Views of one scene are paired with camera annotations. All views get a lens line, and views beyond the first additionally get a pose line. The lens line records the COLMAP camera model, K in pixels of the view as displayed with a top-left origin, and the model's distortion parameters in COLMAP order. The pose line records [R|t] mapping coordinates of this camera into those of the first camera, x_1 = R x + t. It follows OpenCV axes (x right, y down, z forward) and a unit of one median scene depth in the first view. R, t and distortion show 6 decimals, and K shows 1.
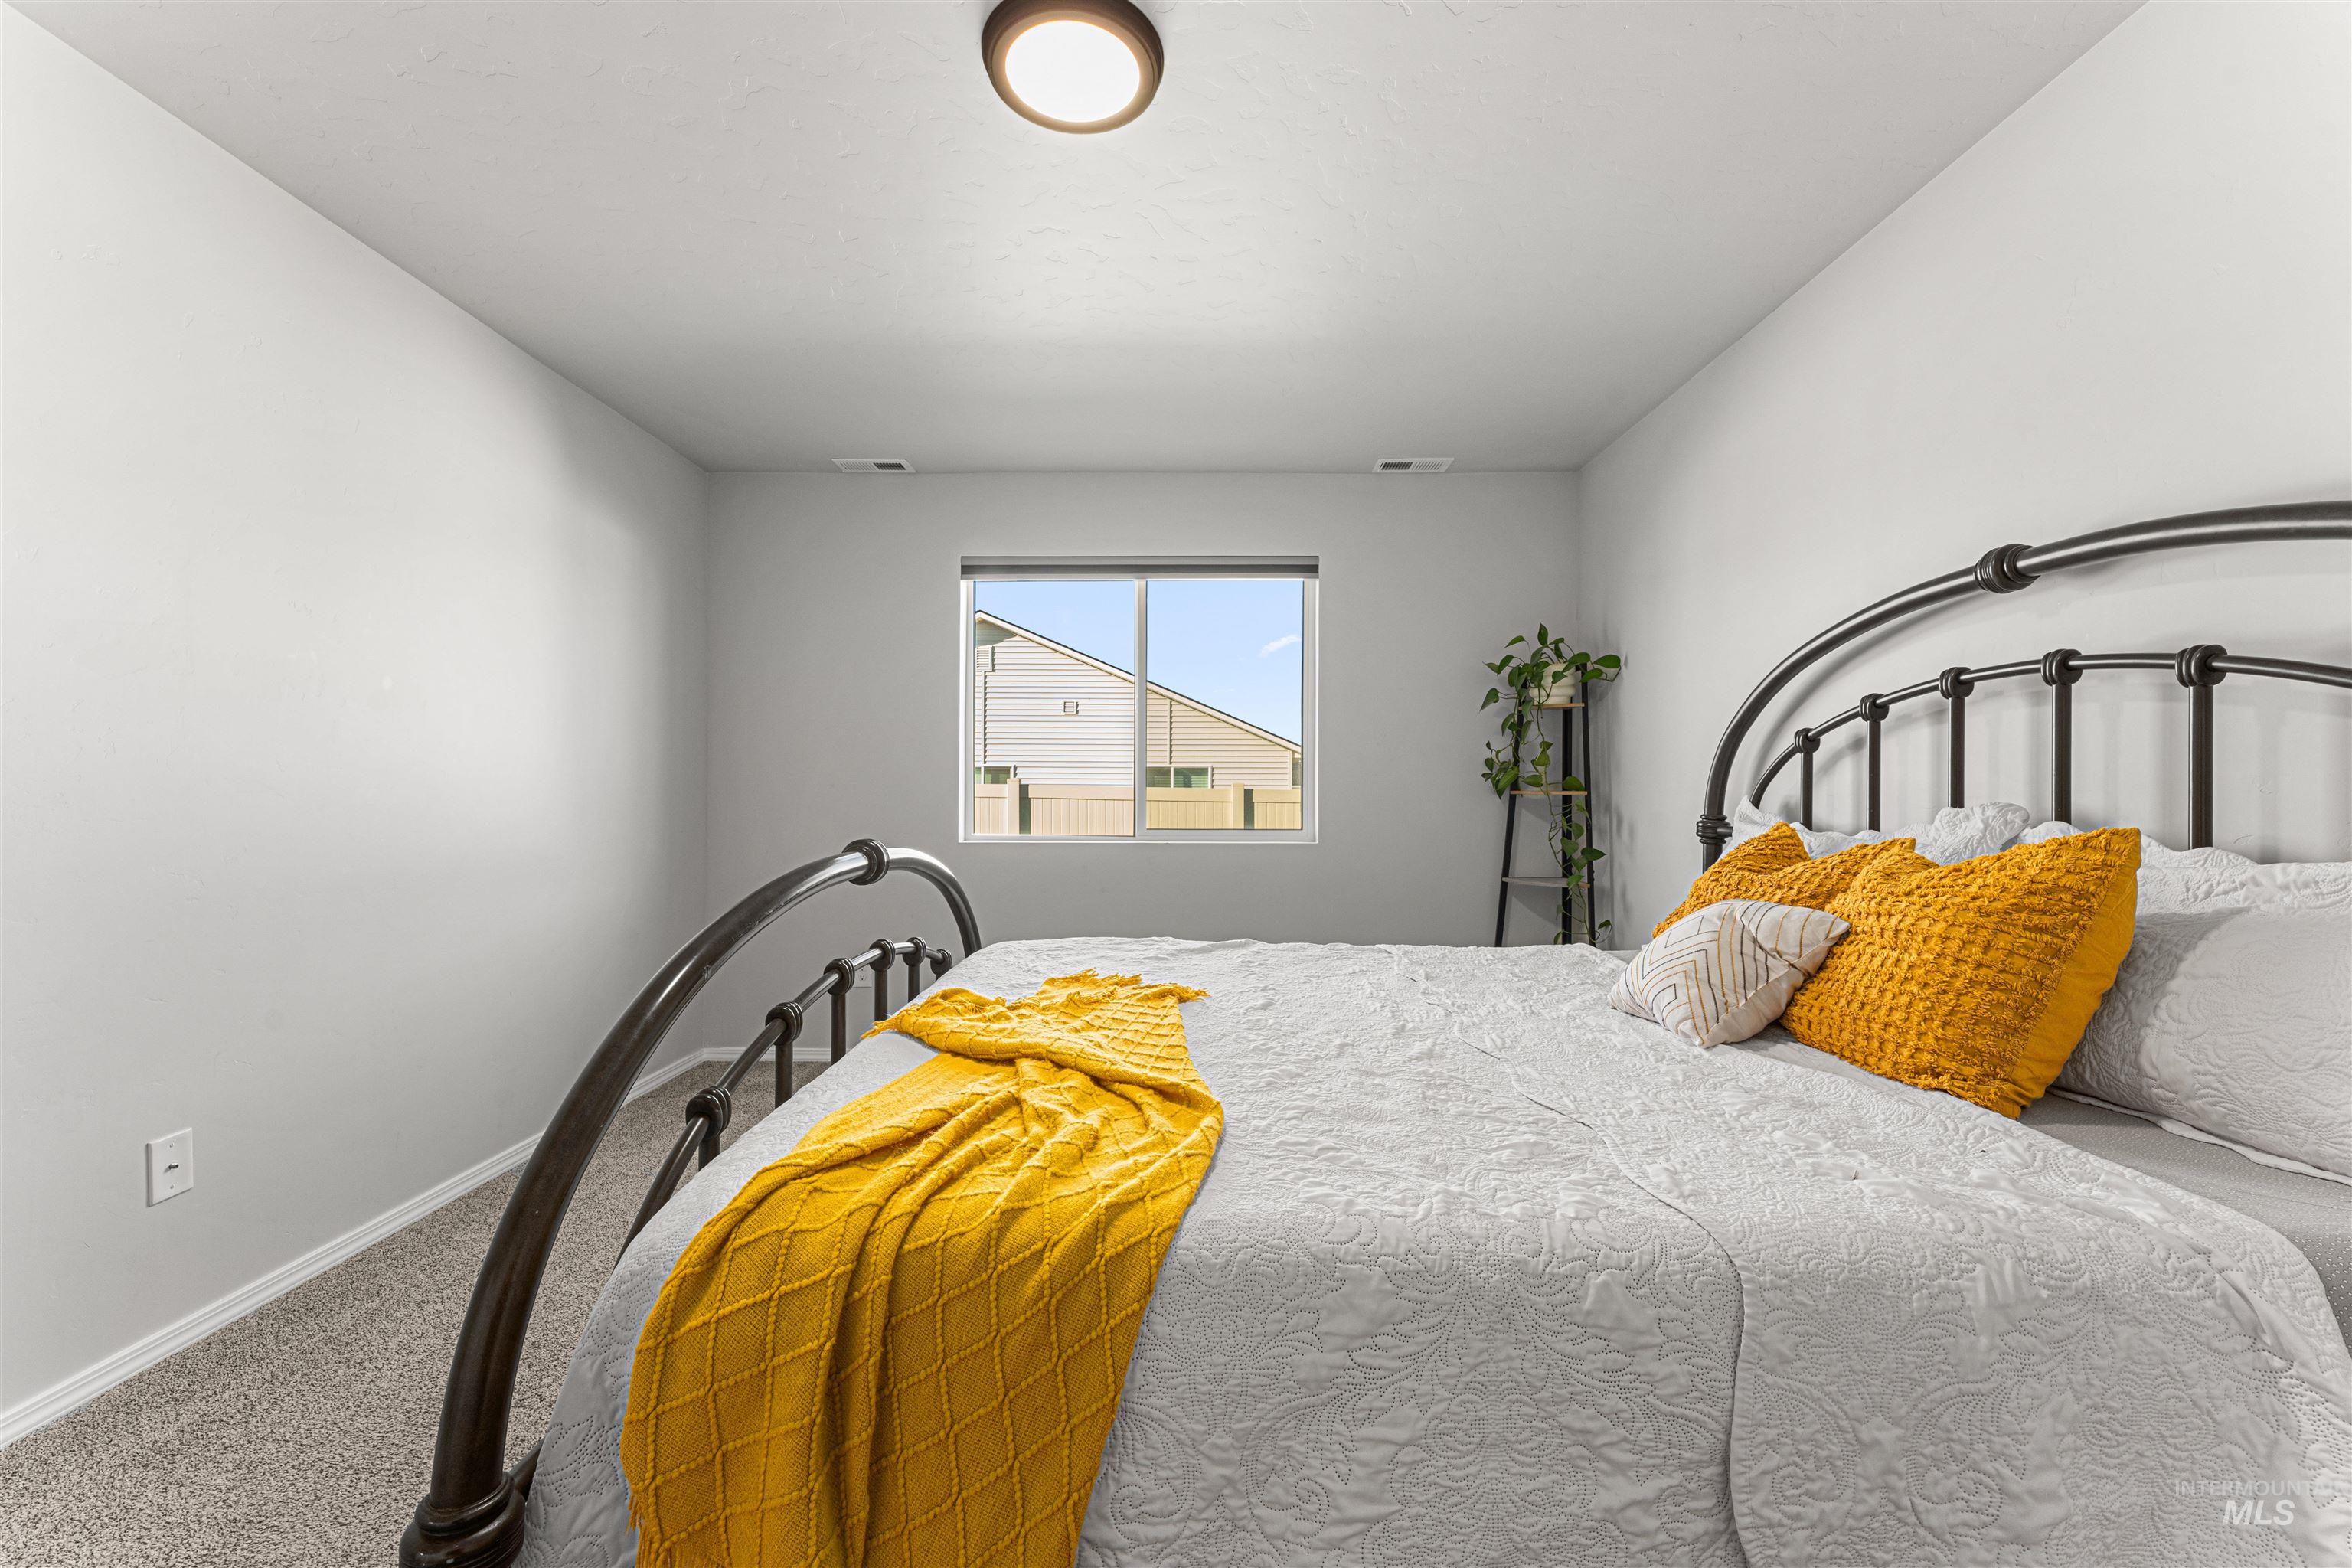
lens RADIAL K [[949.7, 0, 1162.6], [0, 949.7, 779.3], [0, 0, 1]] dist [0.000726, -0.001215]
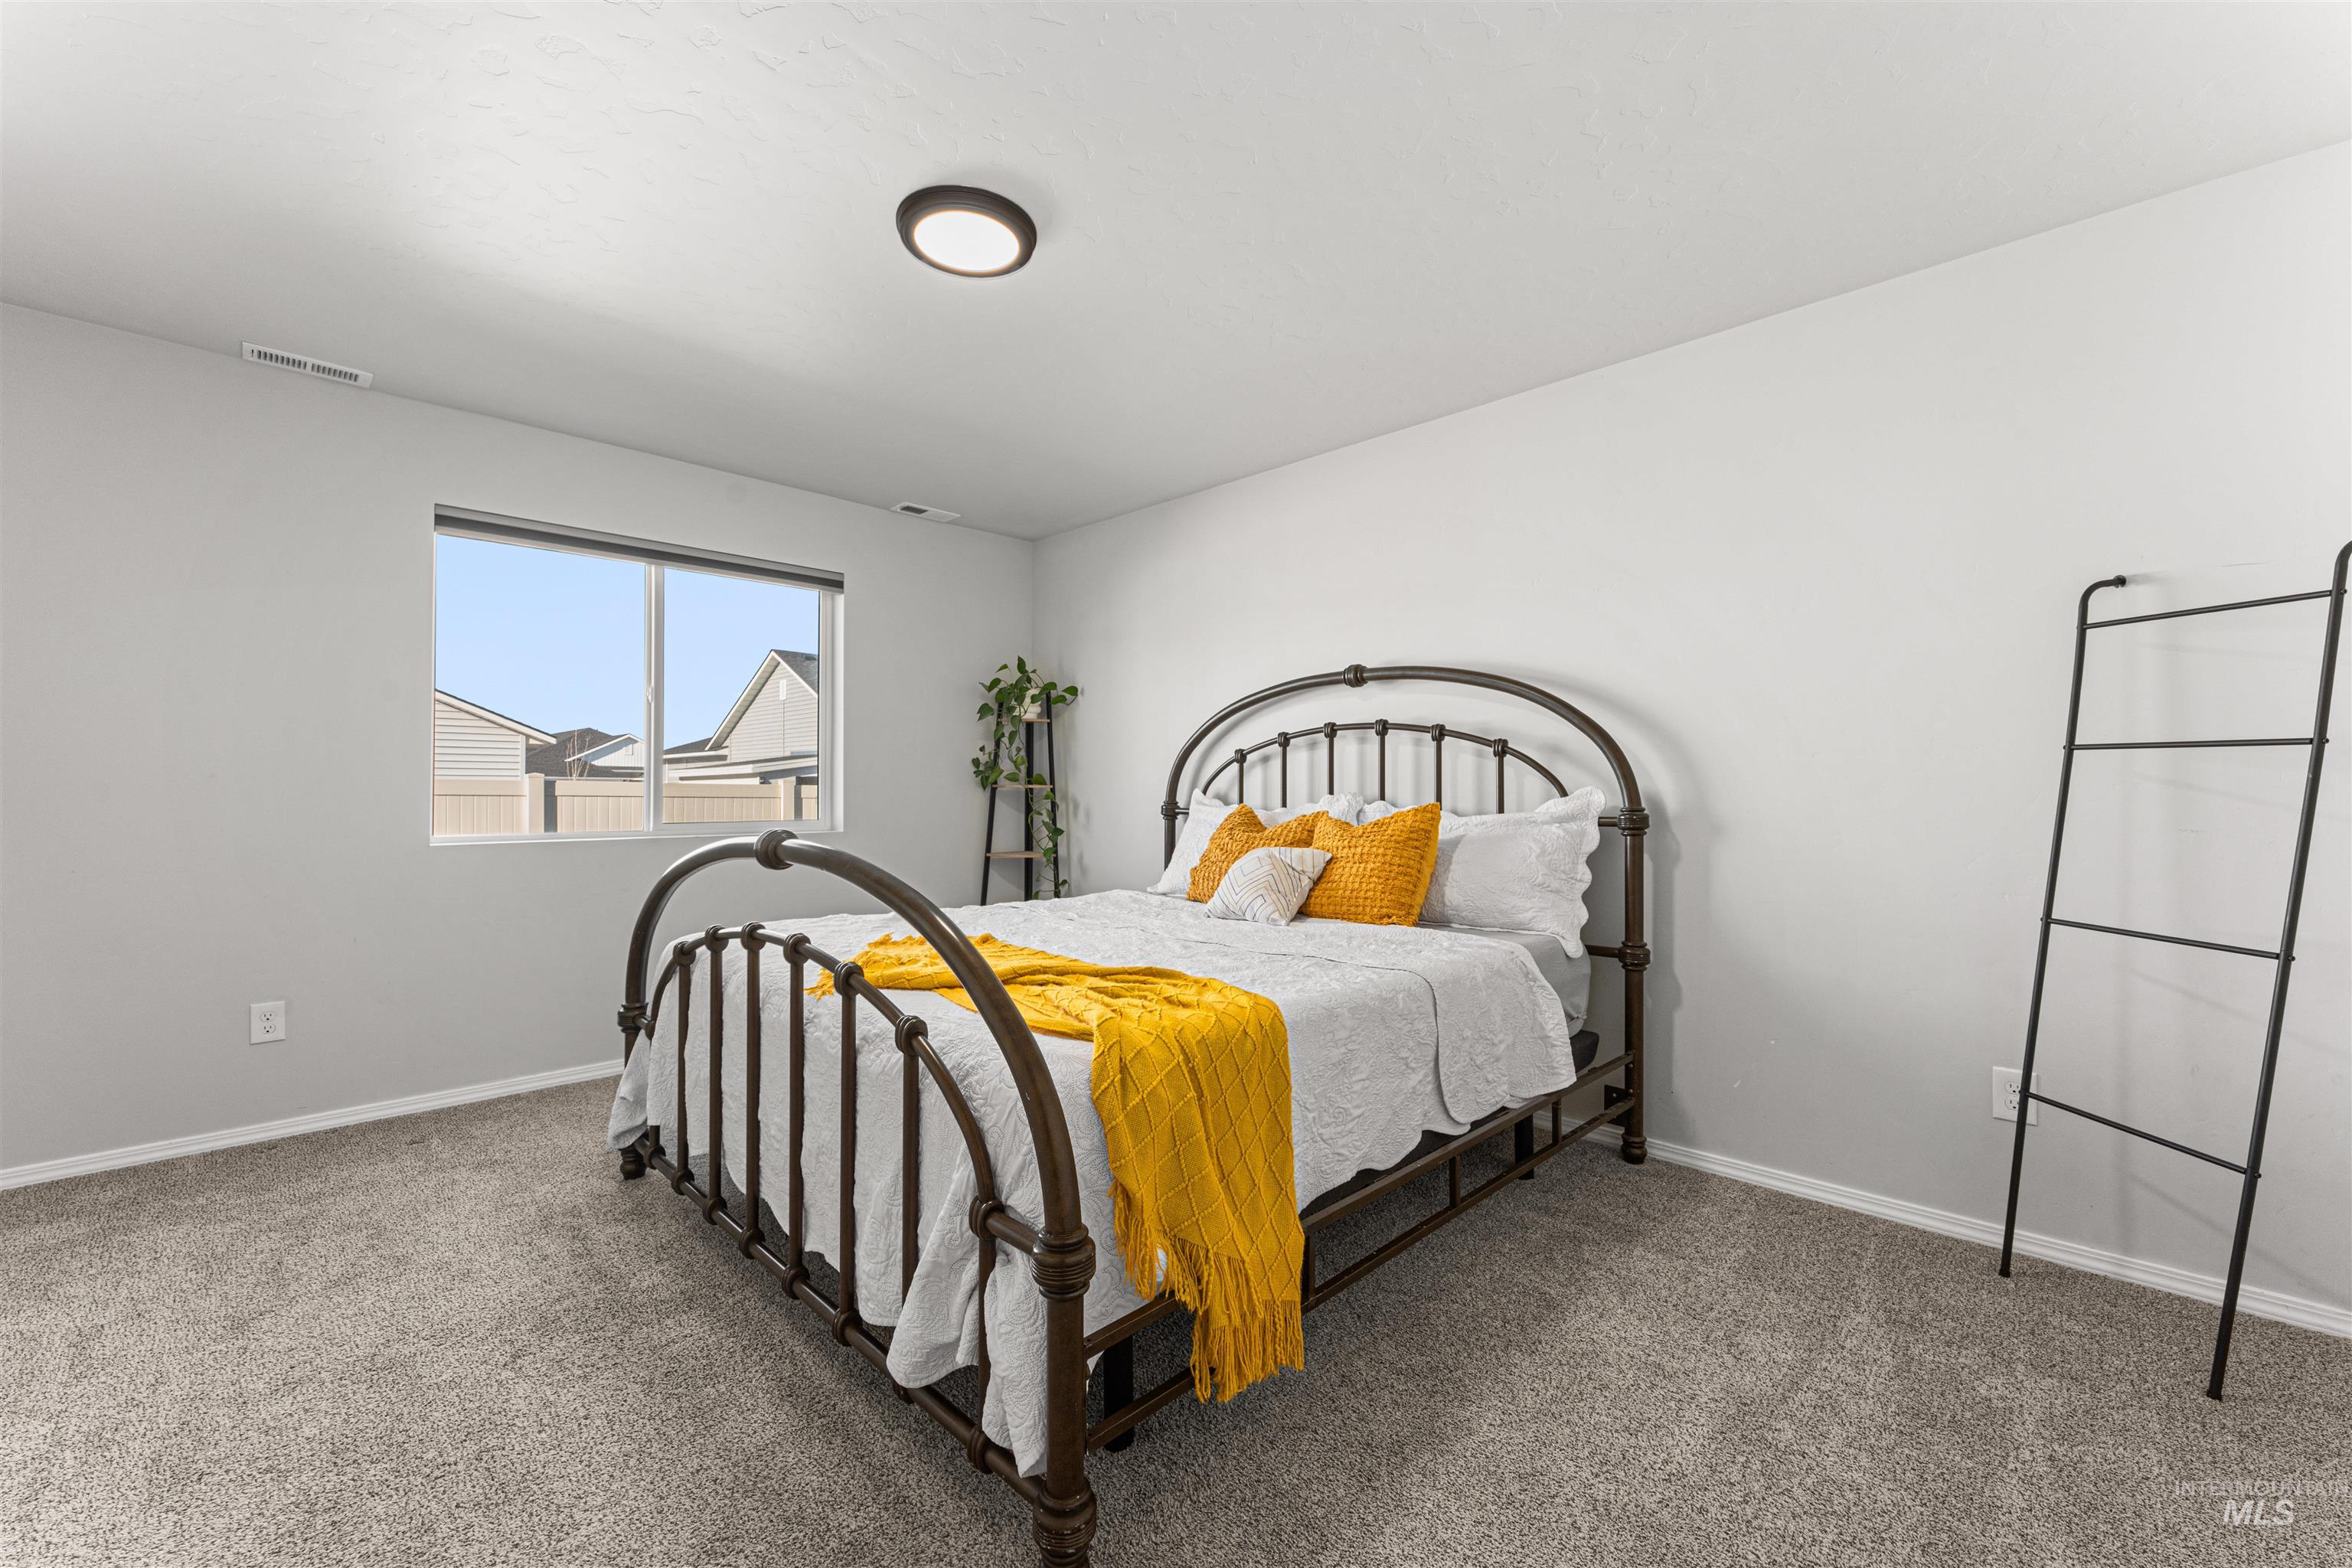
lens RADIAL K [[949.7, 0, 1158.1], [0, 949.7, 785.2], [0, 0, 1]] dist [0.000726, -0.001215]
pose [[0.696238, 0.000546, 0.717811, -0.427660], [-0.011225, 0.999886, 0.010127, -0.002825], [-0.717723, -0.015108, 0.696164, -0.049710]]
